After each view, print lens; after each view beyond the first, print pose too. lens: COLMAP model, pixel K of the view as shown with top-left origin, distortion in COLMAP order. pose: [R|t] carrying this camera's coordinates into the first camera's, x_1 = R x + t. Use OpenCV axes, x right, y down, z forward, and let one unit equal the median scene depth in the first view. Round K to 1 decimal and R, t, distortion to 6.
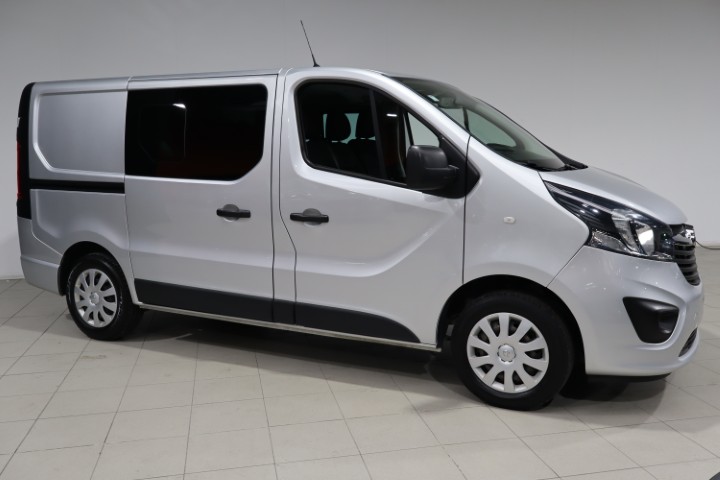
lens RADIAL K [[670.1, 0, 360.6], [0, 670.1, 238.2], [0, 0, 1]] dist [0.022685, 0.000000]
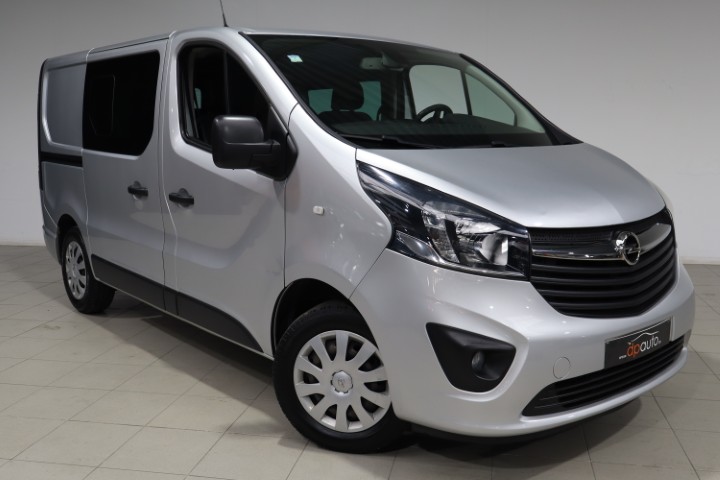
lens RADIAL K [[714.3, 0, 357.8], [0, 714.3, 243.2], [0, 0, 1]] dist [0.011932, 0.000000]
pose [[0.916803, 0.064043, -0.394170, 0.544557], [-0.052732, 0.997828, 0.039473, -0.021880], [0.395842, -0.015403, 0.918189, 0.227994]]
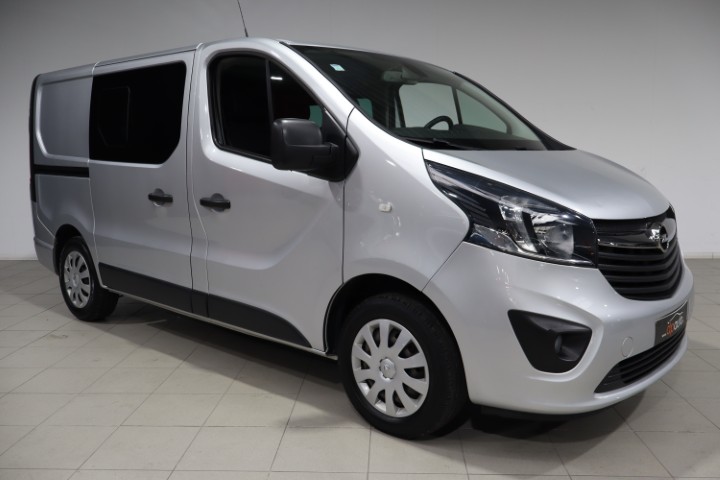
lens RADIAL K [[629.5, 0, 360.0], [0, 629.5, 239.8], [0, 0, 1]] dist [0.010545, 0.013359]
pose [[0.965100, 0.033969, -0.259668, 0.360112], [-0.032271, 0.999421, 0.010798, 0.004395], [0.259885, -0.002042, 0.965638, 0.224224]]
